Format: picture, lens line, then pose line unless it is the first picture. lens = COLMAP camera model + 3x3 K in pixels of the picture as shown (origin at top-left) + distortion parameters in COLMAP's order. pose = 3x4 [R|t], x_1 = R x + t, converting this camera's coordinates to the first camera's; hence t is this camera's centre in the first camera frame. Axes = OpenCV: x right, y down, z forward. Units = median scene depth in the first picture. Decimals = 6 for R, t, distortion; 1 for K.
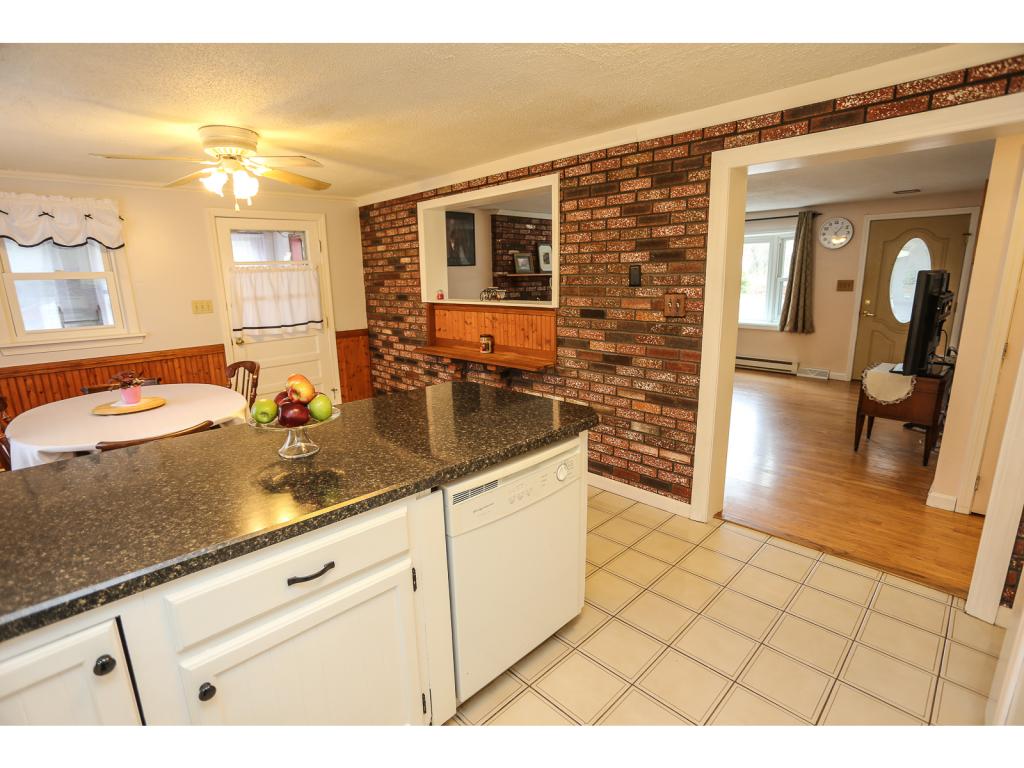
lens RADIAL K [[494.7, 0, 510.3], [0, 494.7, 385.5], [0, 0, 1]] dist [-0.067617, 0.028173]
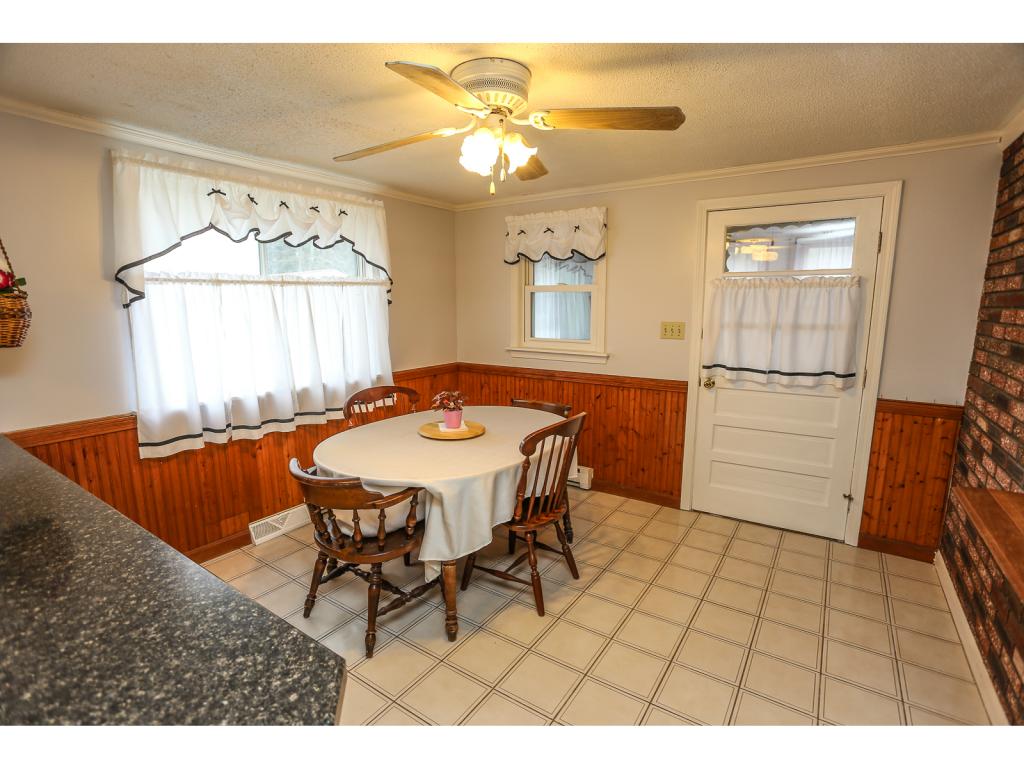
lens RADIAL K [[494.7, 0, 510.3], [0, 494.7, 385.5], [0, 0, 1]] dist [-0.067617, 0.028173]
pose [[0.206966, 0.186835, -0.960343, 0.072635], [-0.219487, 0.965442, 0.140525, -0.116068], [0.953410, 0.181699, 0.240822, 0.510351]]
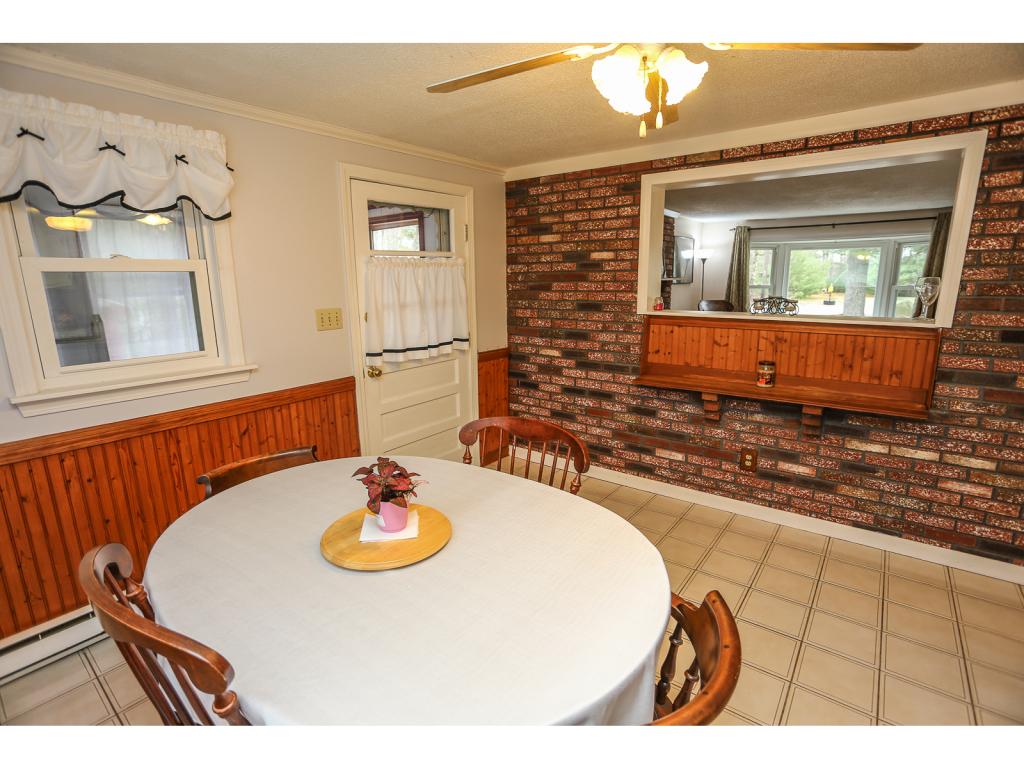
lens RADIAL K [[494.7, 0, 510.3], [0, 494.7, 385.5], [0, 0, 1]] dist [-0.067617, 0.028173]
pose [[0.990122, -0.019246, 0.138882, -0.437124], [0.020673, 0.999747, -0.008839, -0.058303], [-0.138677, 0.011623, 0.990270, 0.295599]]
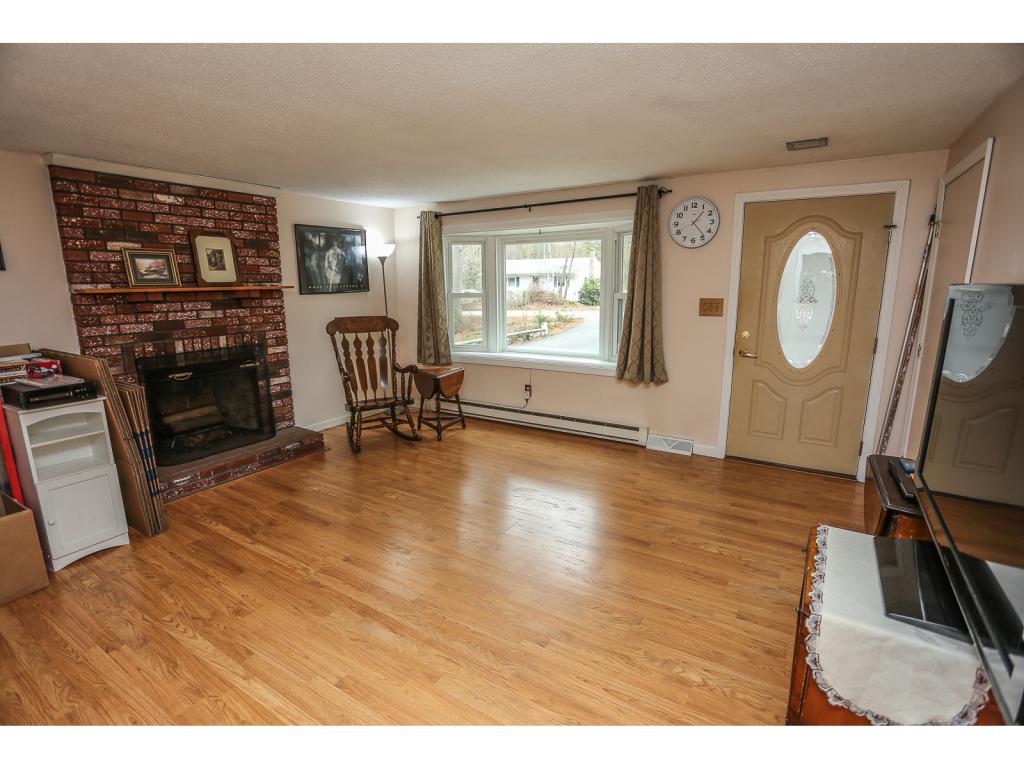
lens RADIAL K [[494.7, 0, 510.3], [0, 494.7, 385.5], [0, 0, 1]] dist [-0.067617, 0.028173]
pose [[0.971404, -0.035249, 0.234801, 0.376106], [0.039630, 0.999117, -0.013965, -0.139125], [-0.234102, 0.022871, 0.971943, 0.577061]]
